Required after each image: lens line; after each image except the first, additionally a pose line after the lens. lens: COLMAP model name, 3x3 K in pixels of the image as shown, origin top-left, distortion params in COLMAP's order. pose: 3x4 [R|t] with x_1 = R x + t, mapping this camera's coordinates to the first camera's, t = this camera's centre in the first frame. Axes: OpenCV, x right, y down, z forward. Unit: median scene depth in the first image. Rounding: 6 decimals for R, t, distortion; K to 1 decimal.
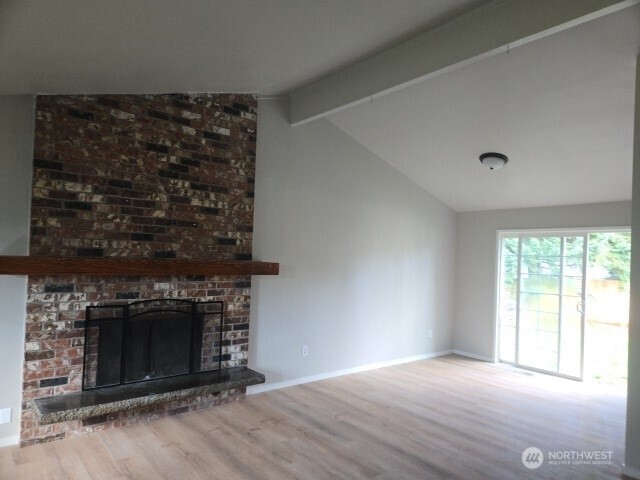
lens RADIAL K [[420.6, 0, 317.9], [0, 420.6, 248.3], [0, 0, 1]] dist [0.078370, -0.056128]
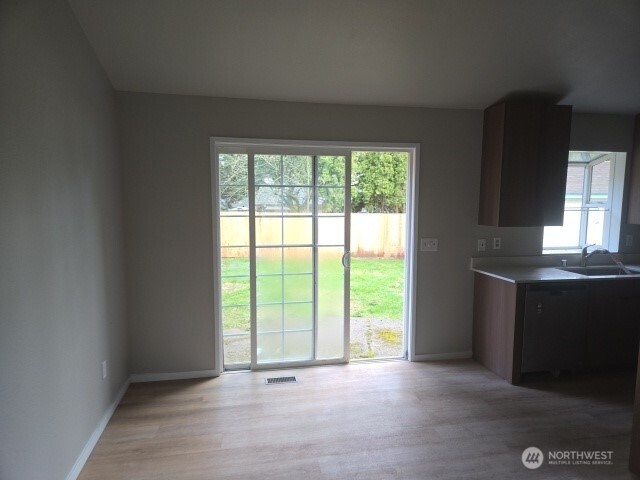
lens RADIAL K [[420.6, 0, 317.9], [0, 420.6, 248.3], [0, 0, 1]] dist [0.078370, -0.056128]
pose [[0.484194, -0.126285, 0.865799, 0.010039], [-0.001708, 0.989391, 0.145267, 0.019165], [-0.874959, -0.071816, 0.478841, 0.679856]]
